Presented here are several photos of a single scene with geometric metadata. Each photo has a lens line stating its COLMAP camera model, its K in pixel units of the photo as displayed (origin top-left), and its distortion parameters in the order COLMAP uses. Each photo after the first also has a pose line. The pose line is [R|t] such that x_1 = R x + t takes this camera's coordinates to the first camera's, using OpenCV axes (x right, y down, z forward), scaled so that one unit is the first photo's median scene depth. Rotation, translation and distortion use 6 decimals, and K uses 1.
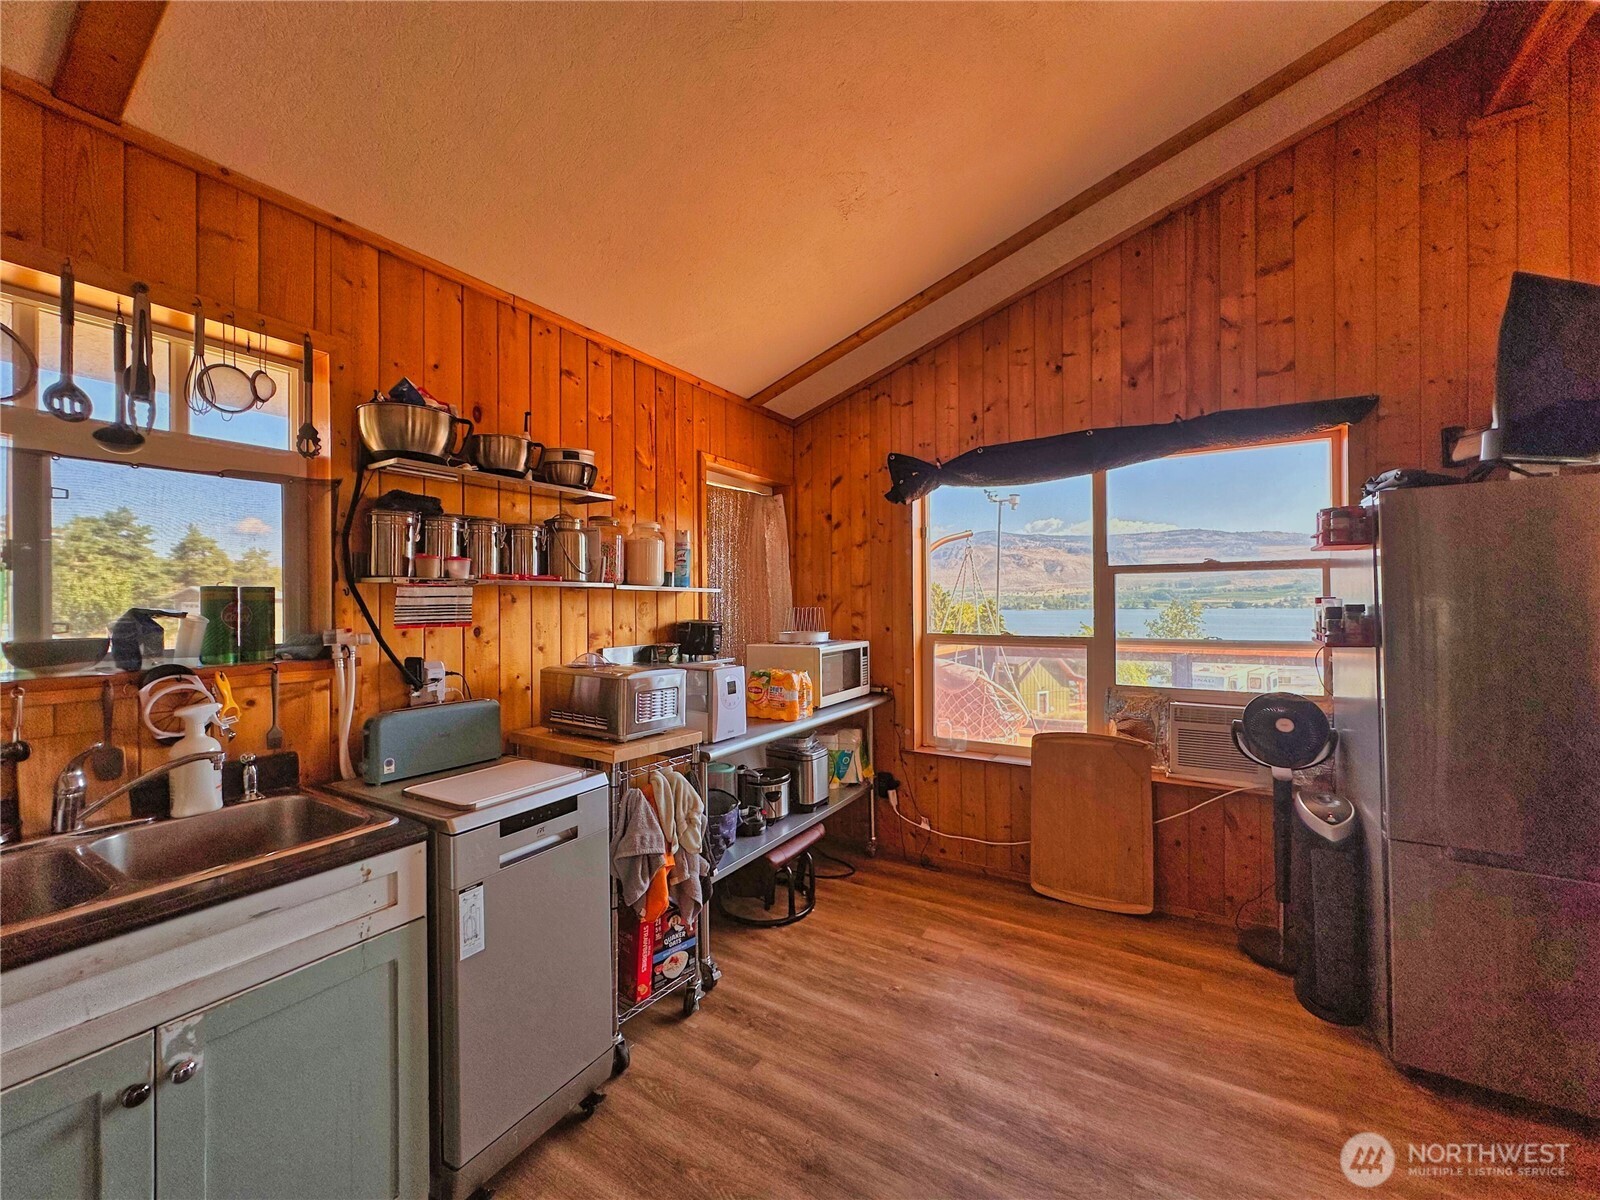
lens RADIAL K [[639.2, 0, 799.3], [0, 639.2, 597.7], [0, 0, 1]] dist [-0.003254, 0.001633]
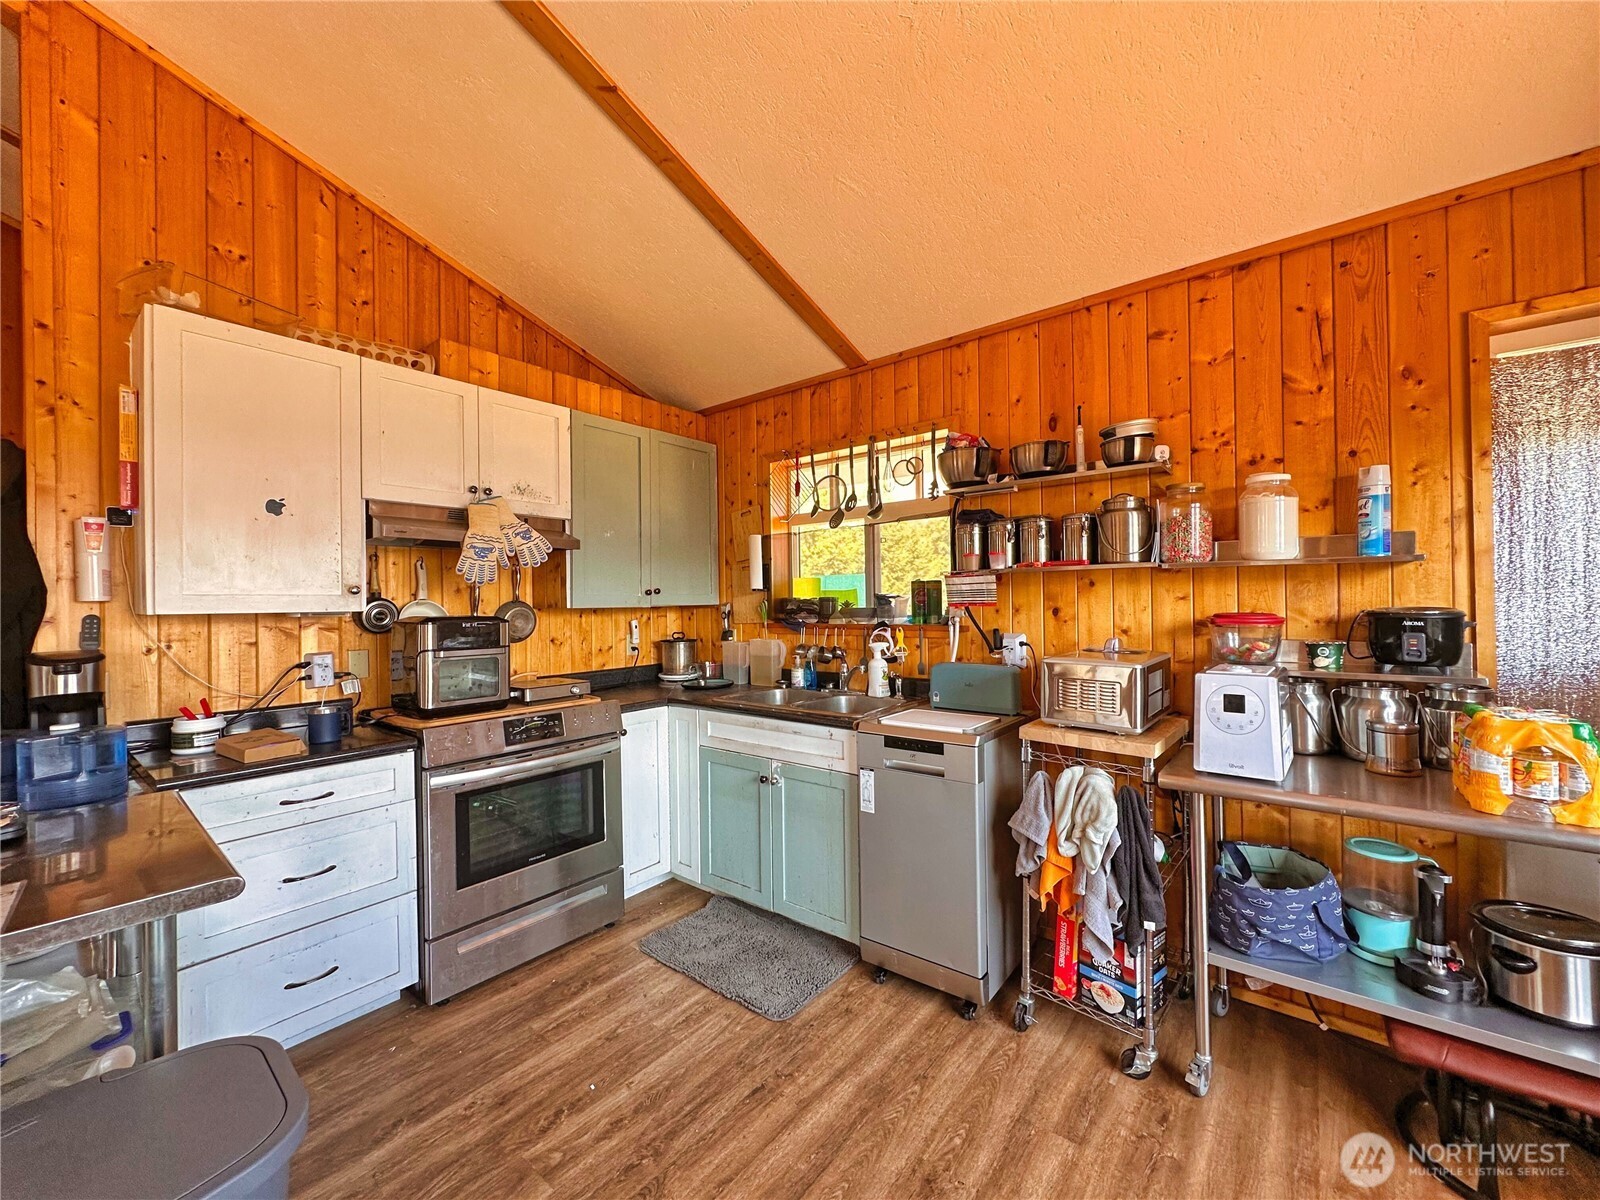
lens RADIAL K [[639.2, 0, 804.2], [0, 639.2, 600.7], [0, 0, 1]] dist [-0.003254, 0.001633]
pose [[-0.119969, 0.006064, -0.992759, 0.580695], [0.020284, 0.999788, 0.003656, 0.016068], [0.992570, -0.019698, -0.120066, 0.567793]]
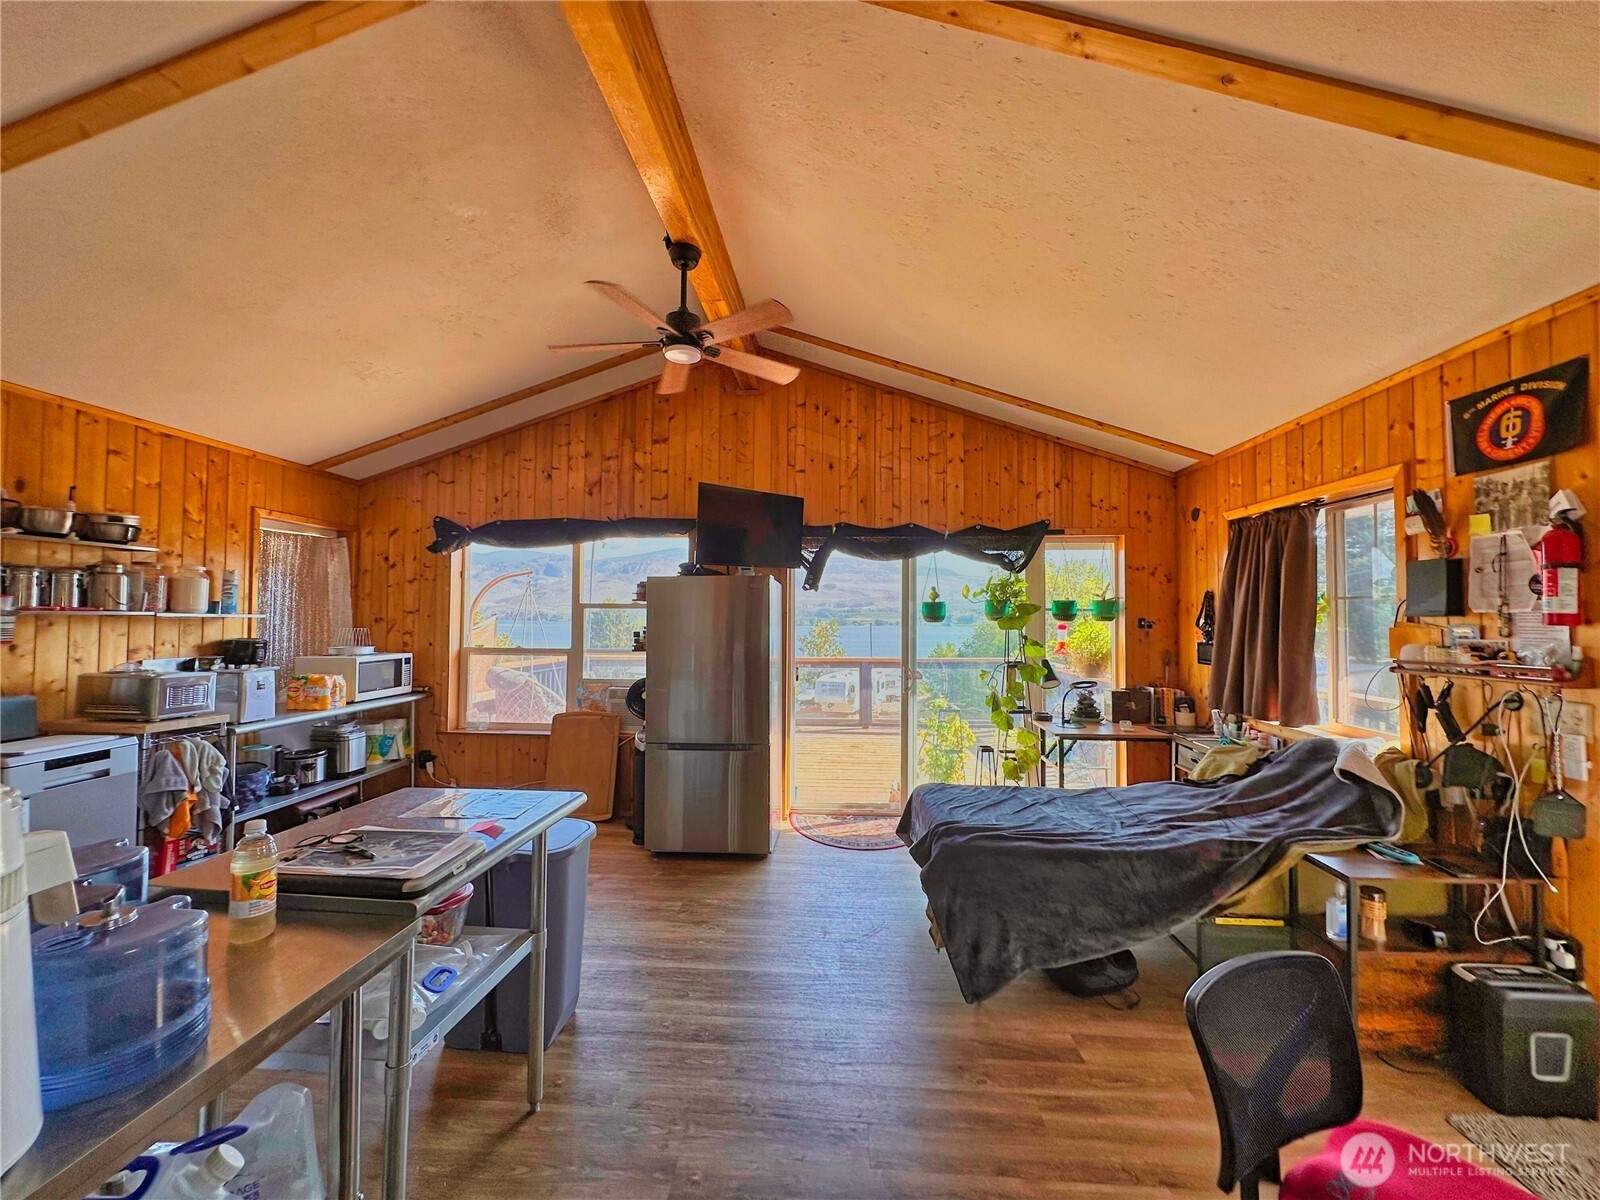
lens RADIAL K [[639.2, 0, 797.7], [0, 639.2, 598.5], [0, 0, 1]] dist [-0.003254, 0.001633]
pose [[0.887808, 0.025637, 0.459499, 0.279615], [-0.015218, 0.999537, -0.026364, -0.033357], [-0.459962, 0.016414, 0.887787, -0.779867]]
